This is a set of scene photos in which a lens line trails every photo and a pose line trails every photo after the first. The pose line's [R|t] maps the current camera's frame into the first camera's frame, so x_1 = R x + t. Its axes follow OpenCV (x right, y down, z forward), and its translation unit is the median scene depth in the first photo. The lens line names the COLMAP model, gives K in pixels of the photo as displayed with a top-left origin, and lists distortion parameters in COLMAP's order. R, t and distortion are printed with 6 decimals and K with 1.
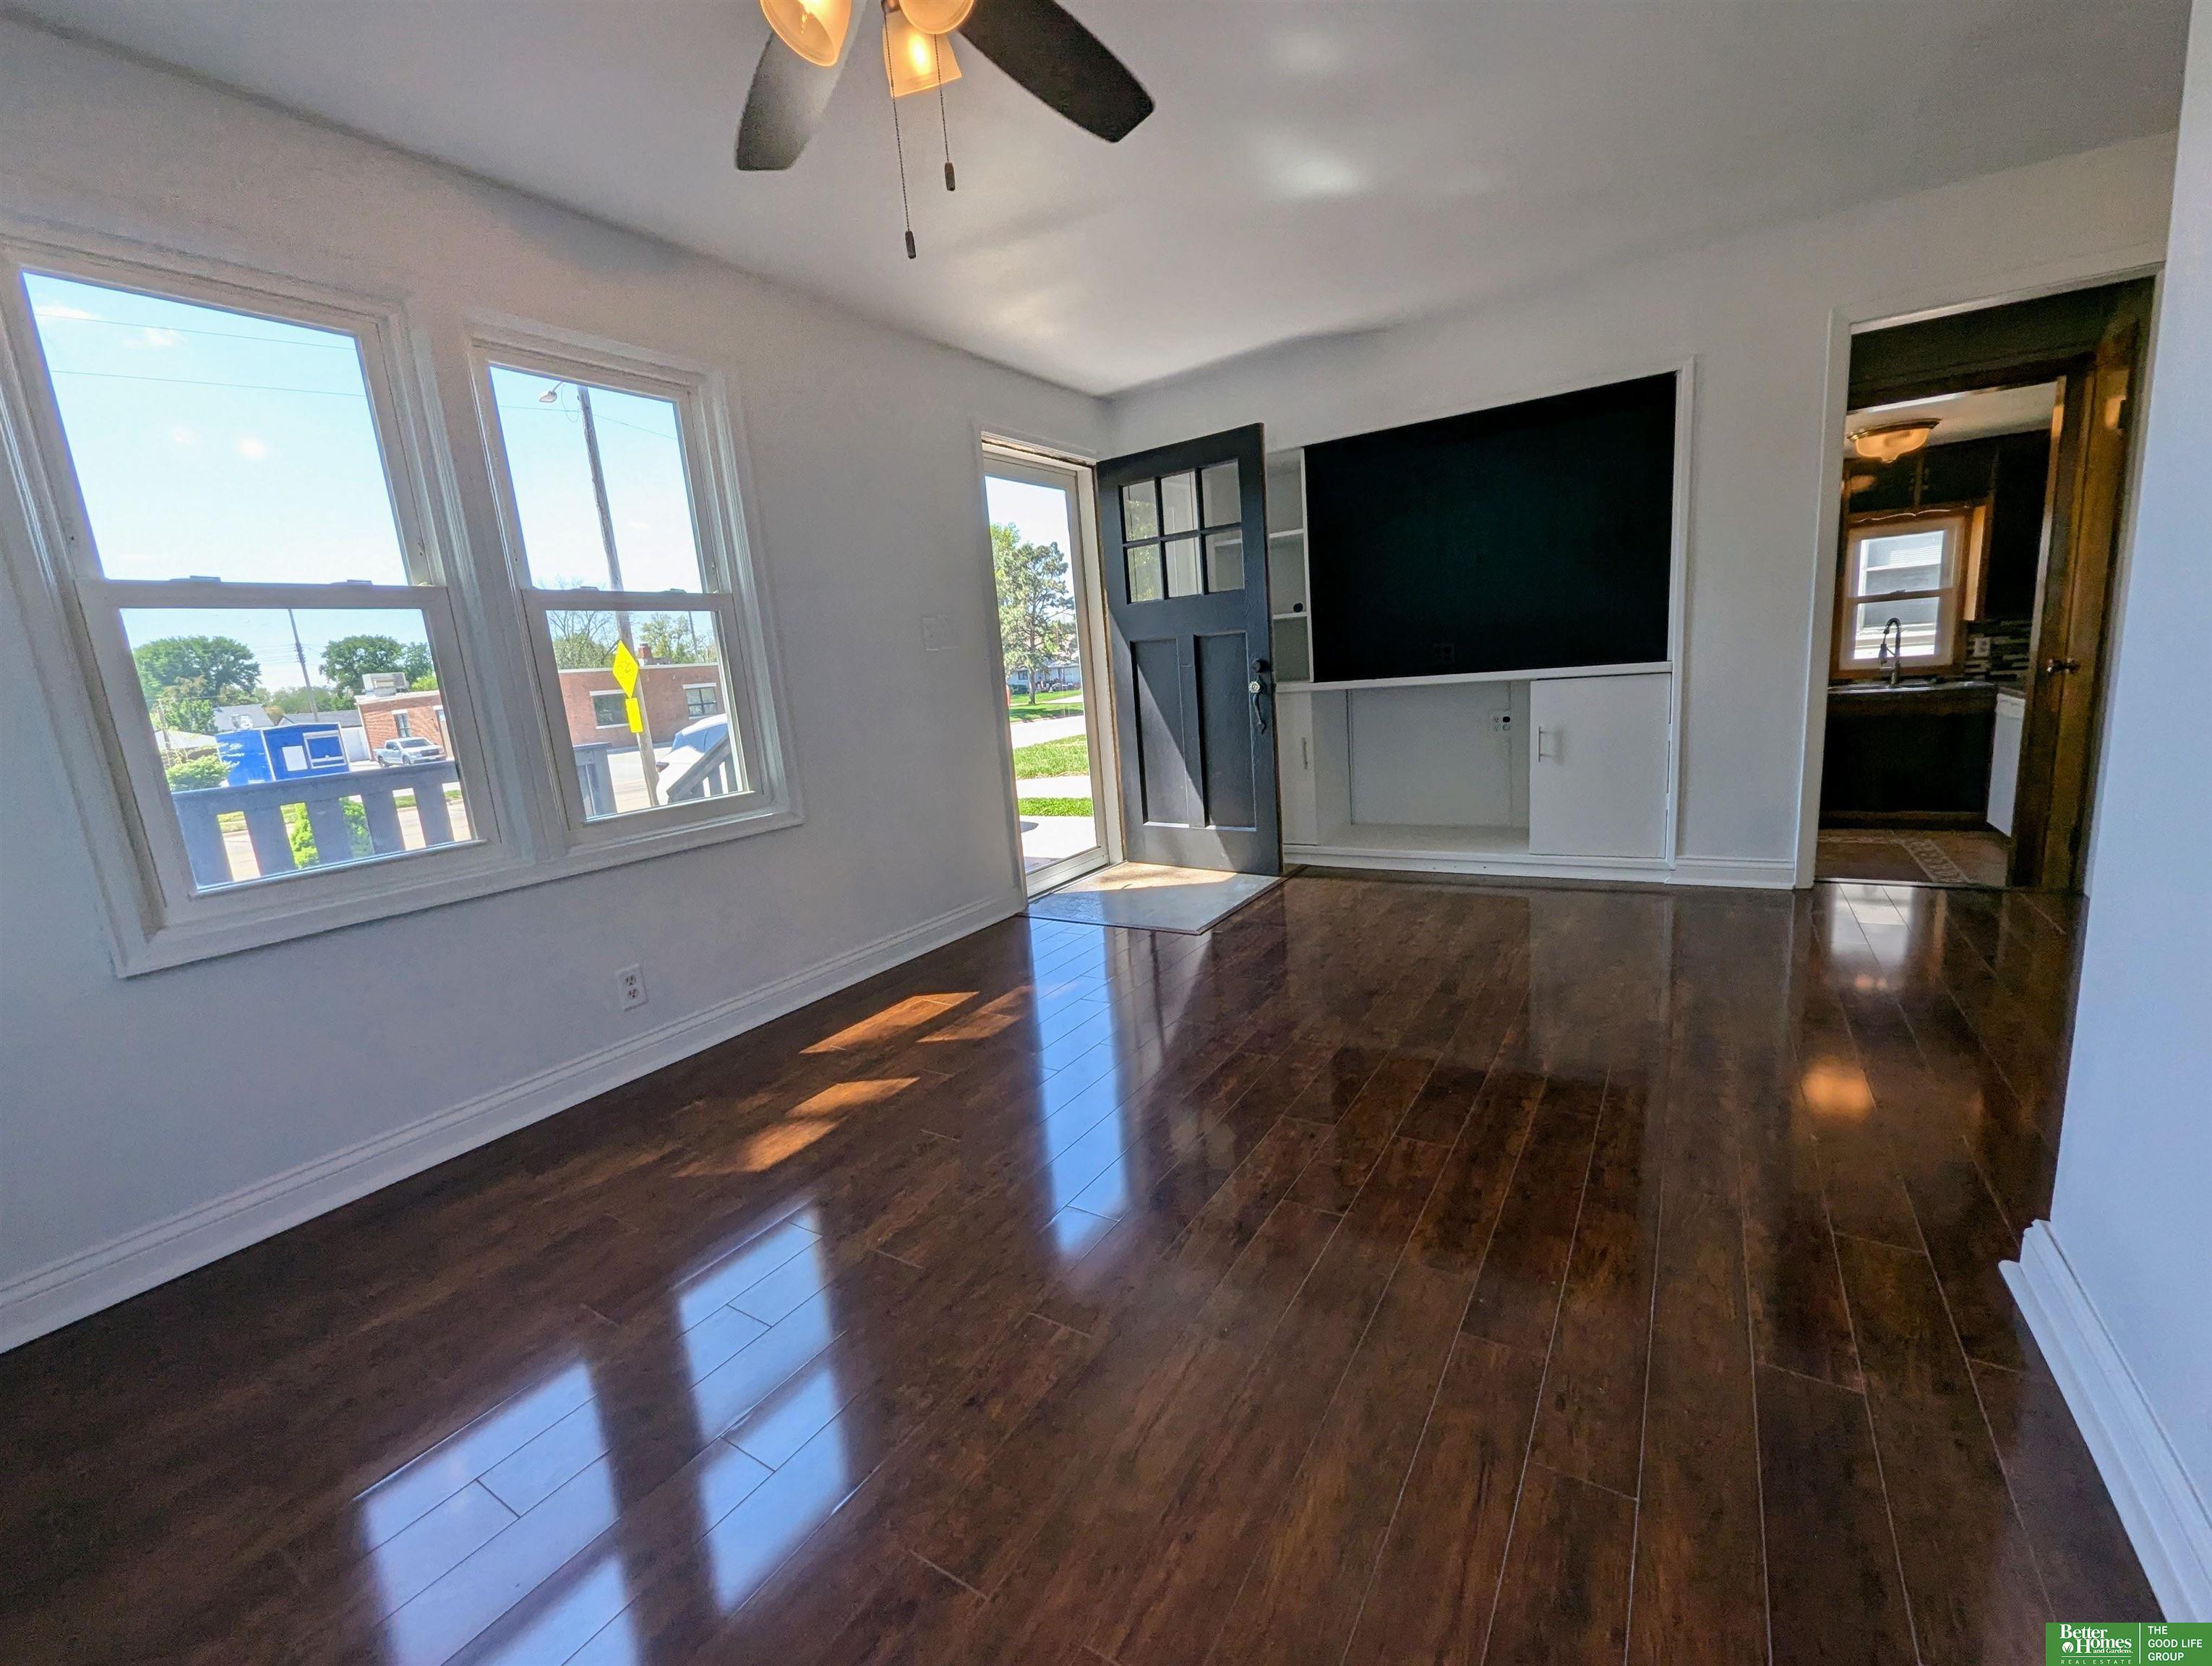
lens RADIAL K [[920.0, 0, 1125.8], [0, 920.0, 838.3], [0, 0, 1]] dist [-0.002020, -0.000003]
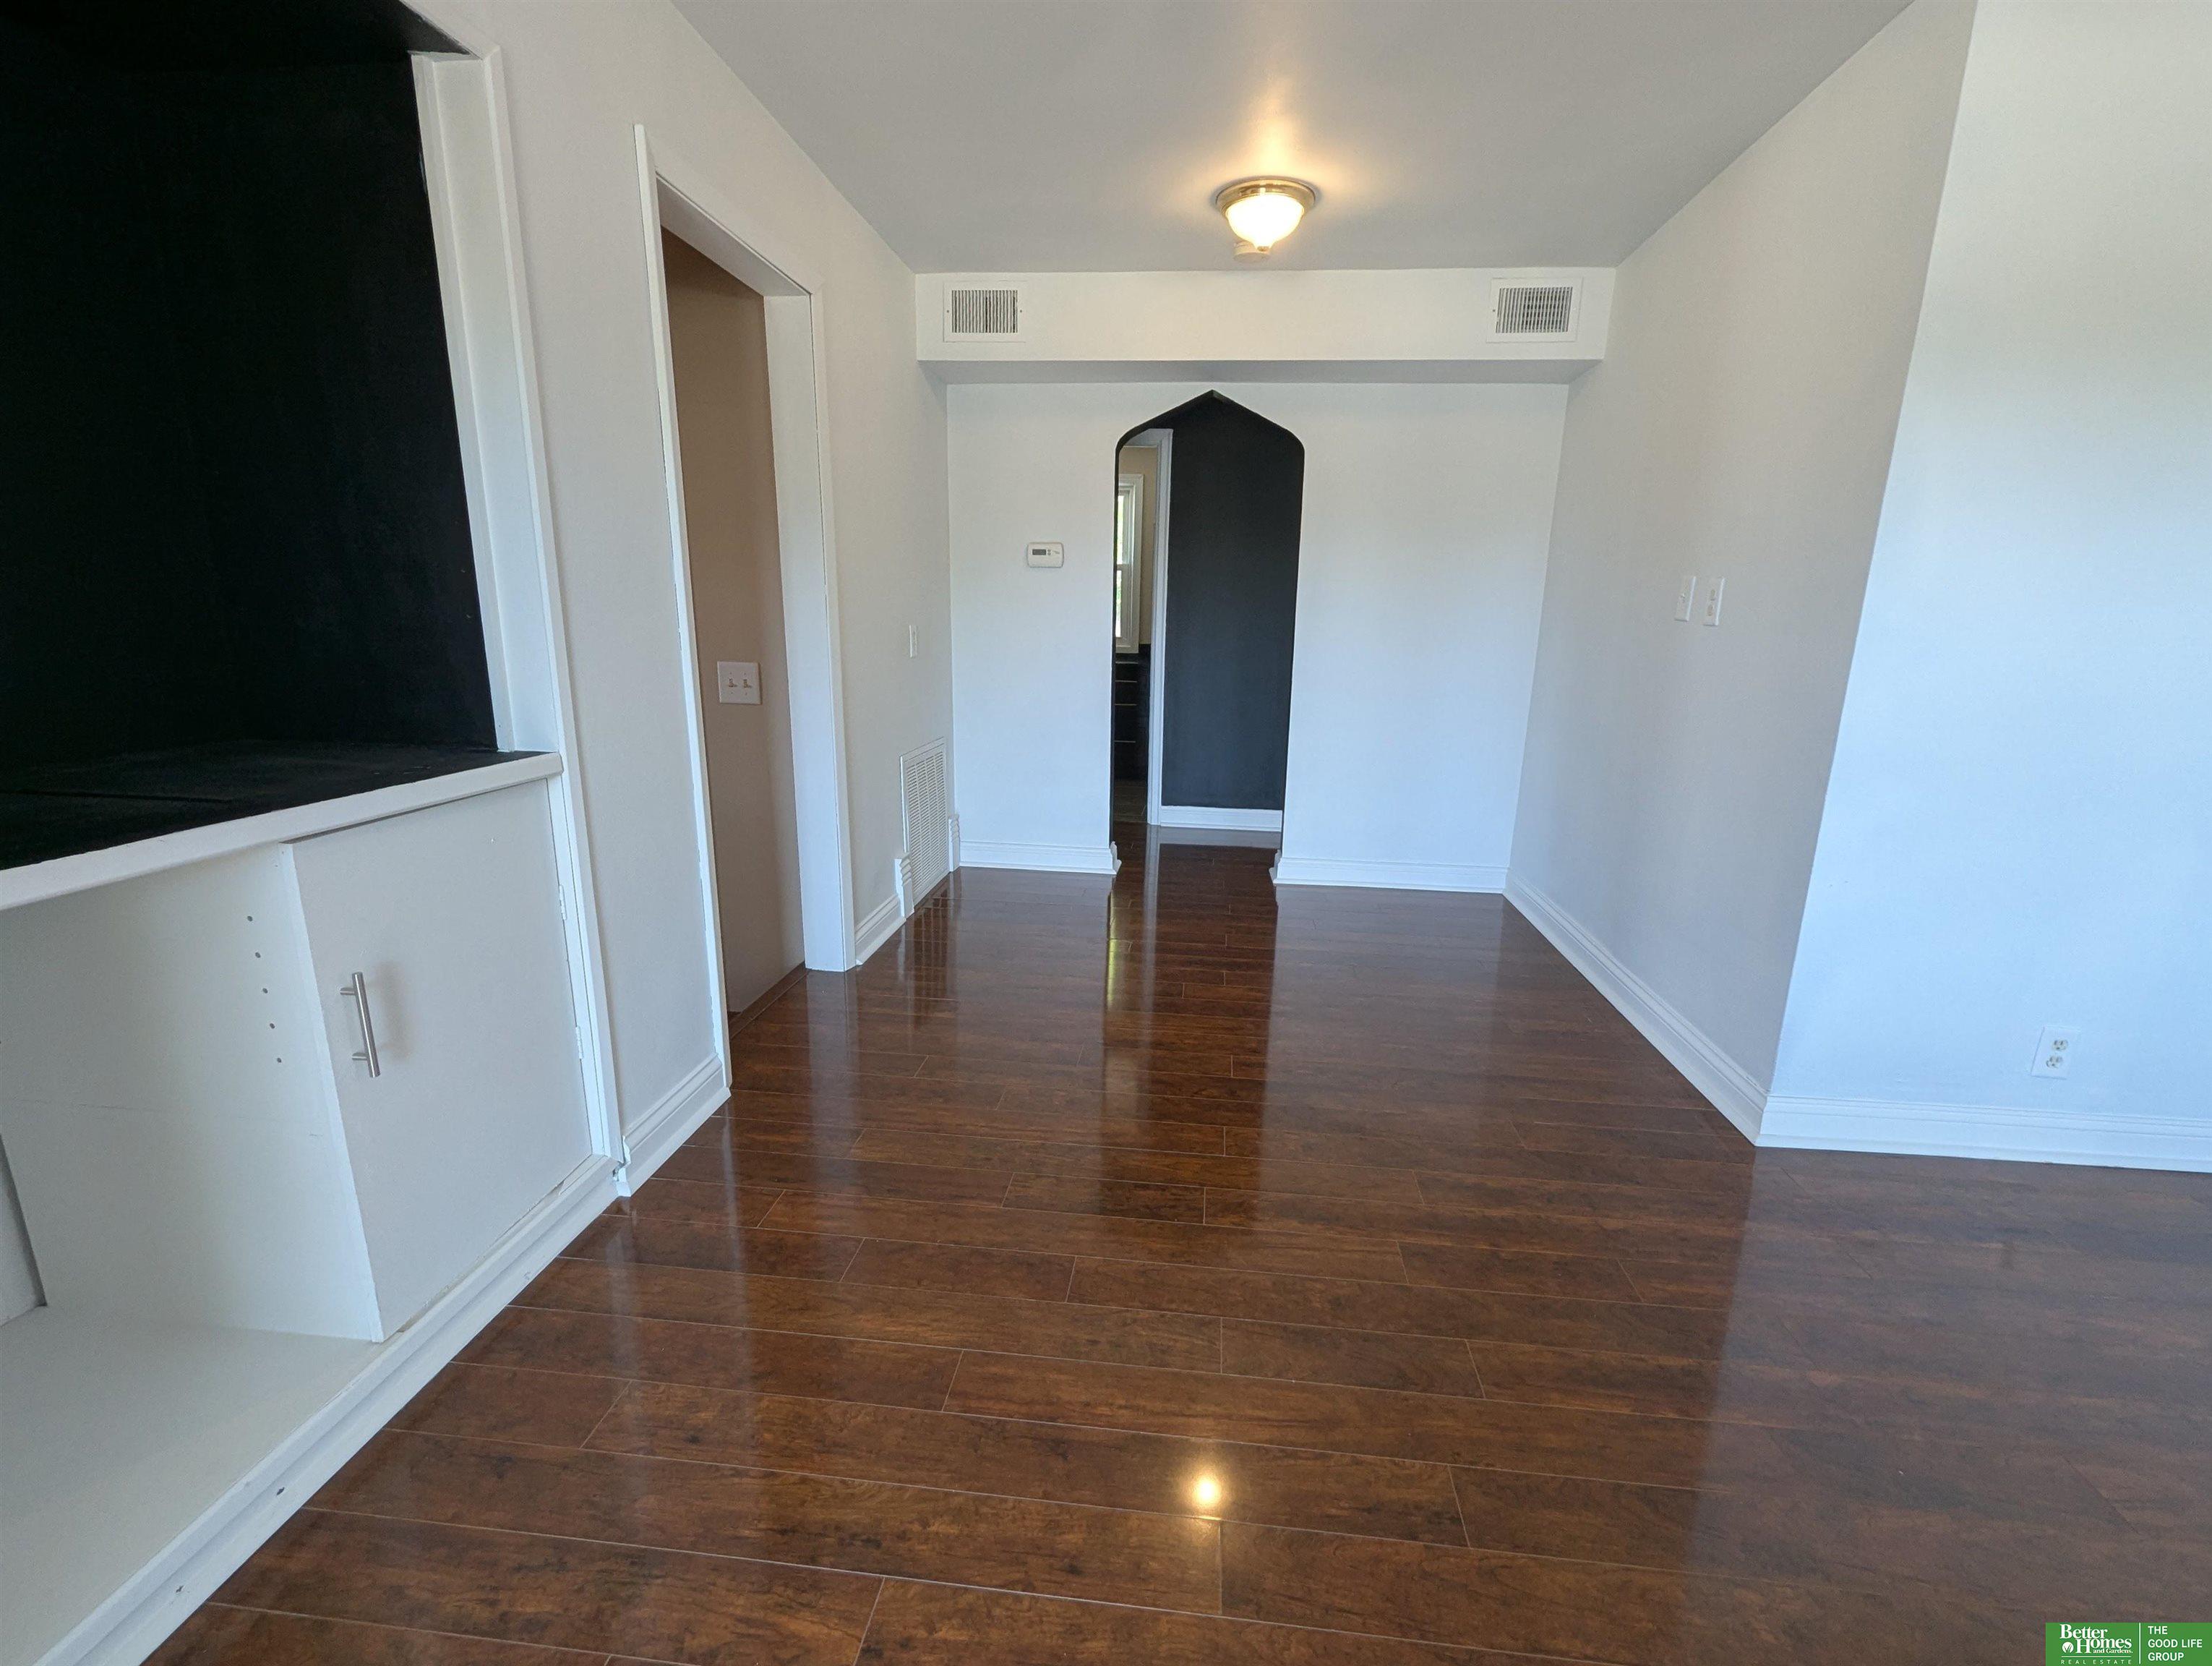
lens RADIAL K [[981.5, 0, 1113.6], [0, 981.5, 841.5], [0, 0, 1]] dist [0.009084, -0.004484]
pose [[-0.439709, -0.136597, 0.887692, 0.035523], [0.182778, 0.954074, 0.237350, -0.197647], [-0.879345, 0.266615, -0.394548, 0.879076]]
